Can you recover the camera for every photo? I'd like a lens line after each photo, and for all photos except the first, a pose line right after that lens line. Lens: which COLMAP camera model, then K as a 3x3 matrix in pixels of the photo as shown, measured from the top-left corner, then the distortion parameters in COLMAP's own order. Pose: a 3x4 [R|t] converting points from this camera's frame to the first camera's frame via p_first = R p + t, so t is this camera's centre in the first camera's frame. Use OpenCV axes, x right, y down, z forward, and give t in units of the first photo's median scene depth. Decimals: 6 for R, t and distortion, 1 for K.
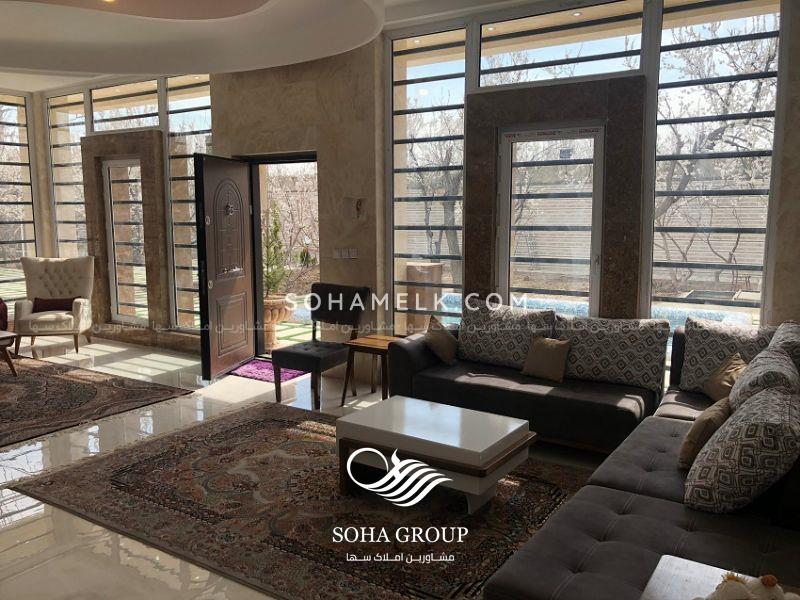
lens RADIAL K [[660.2, 0, 402.3], [0, 660.2, 292.3], [0, 0, 1]] dist [0.027995, -0.009685]
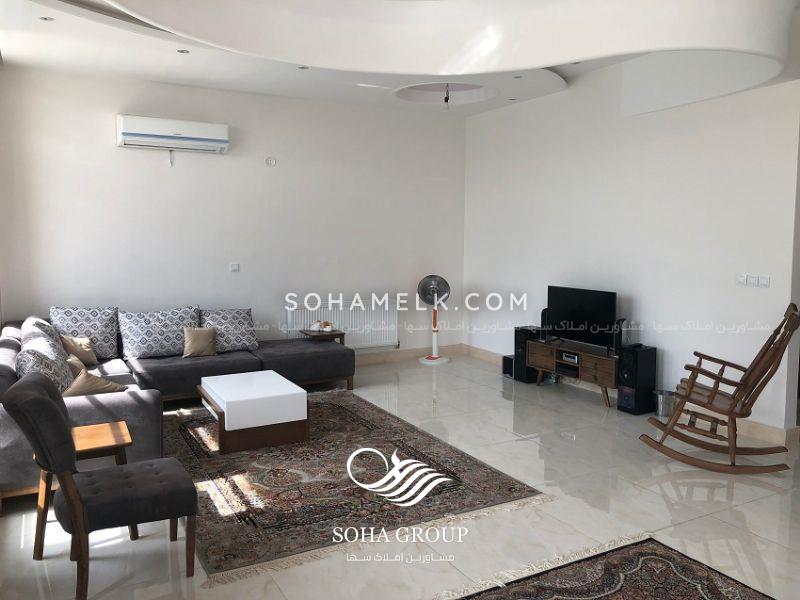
lens RADIAL K [[660.2, 0, 399.0], [0, 660.2, 300.7], [0, 0, 1]] dist [0.027995, -0.009685]
pose [[-0.877851, -0.043006, 0.477000, -0.648839], [0.059264, 0.978552, 0.197293, -0.177340], [-0.475253, 0.201463, -0.856474, 1.455261]]
